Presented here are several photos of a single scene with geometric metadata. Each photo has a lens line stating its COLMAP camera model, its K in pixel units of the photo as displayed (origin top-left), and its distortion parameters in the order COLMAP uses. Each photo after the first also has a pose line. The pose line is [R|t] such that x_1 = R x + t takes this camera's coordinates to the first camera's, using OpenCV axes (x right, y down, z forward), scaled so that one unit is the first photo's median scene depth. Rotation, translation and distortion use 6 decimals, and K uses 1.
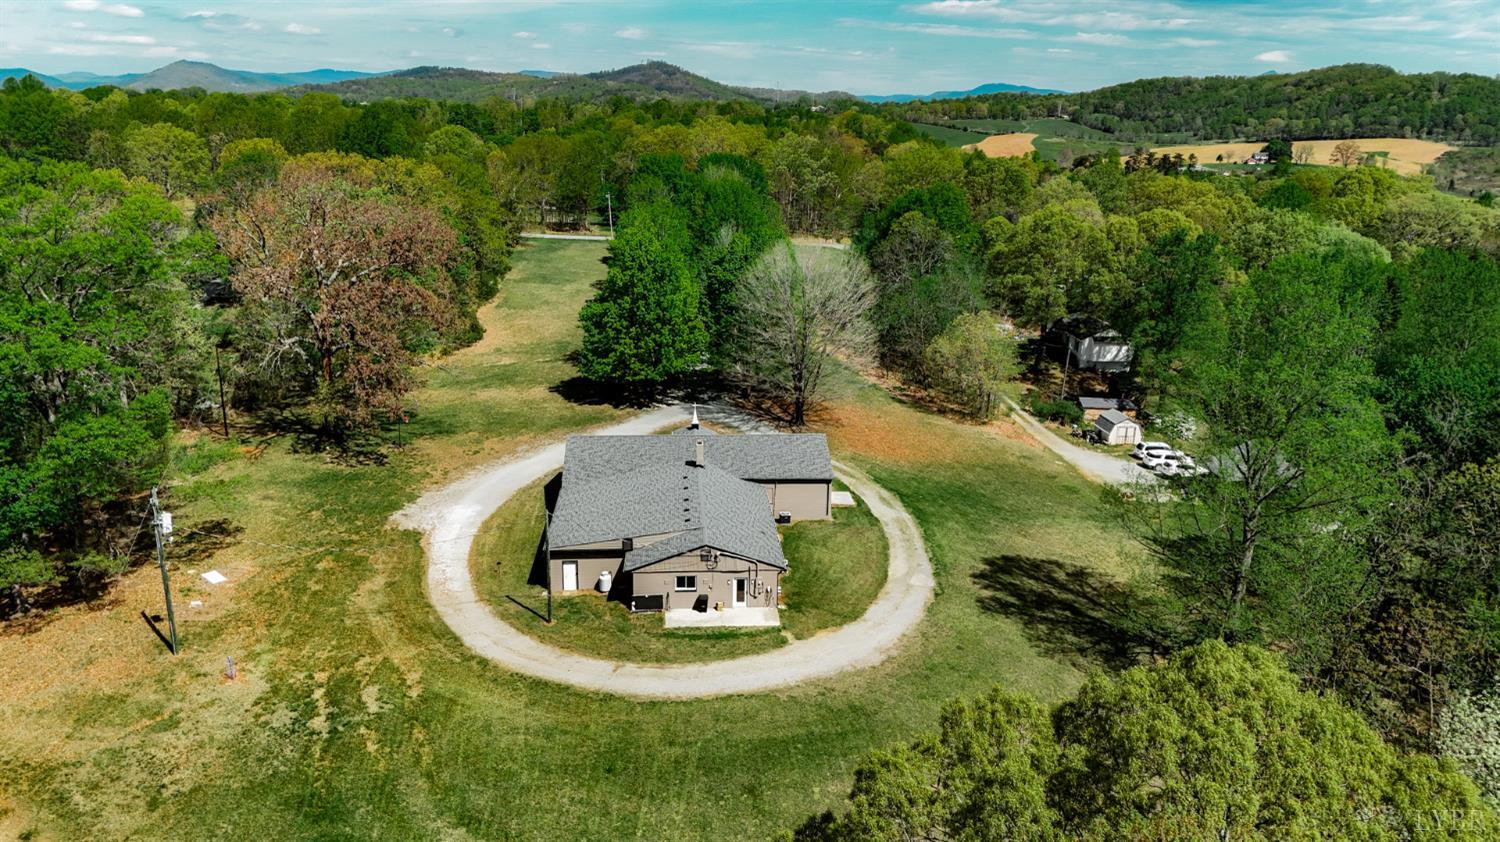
lens RADIAL K [[1064.4, 0, 761.2], [0, 1064.4, 416.4], [0, 0, 1]] dist [0.049721, 0.000456]
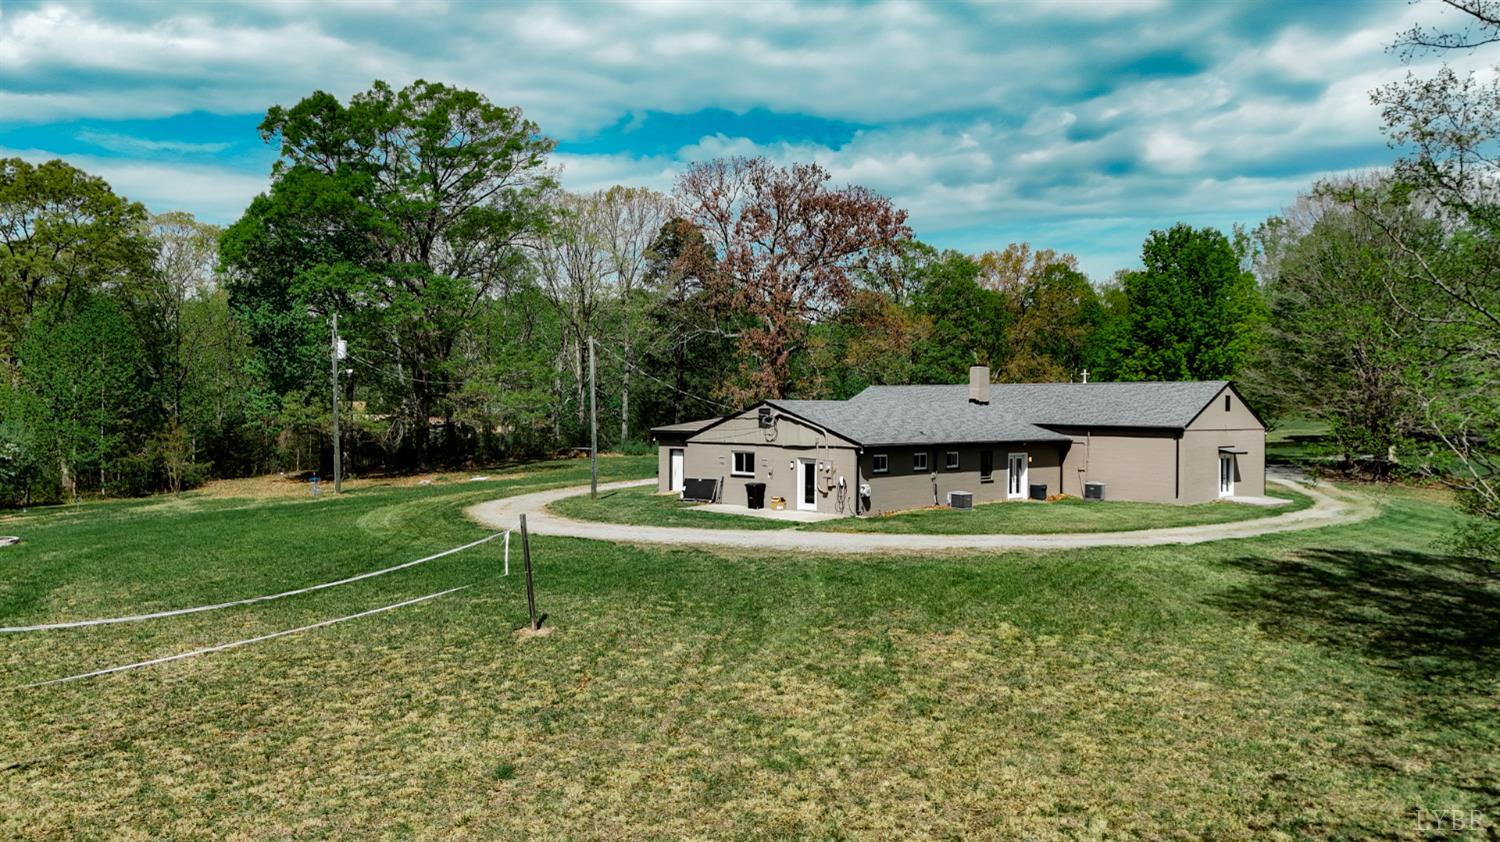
lens RADIAL K [[1064.4, 0, 752.0], [0, 1064.4, 420.6], [0, 0, 1]] dist [0.049721, 0.000456]
pose [[0.663465, -0.006354, -0.748180, 0.409029], [-0.189352, 0.965986, -0.176116, 0.239126], [0.723850, 0.258517, 0.639695, 0.571184]]
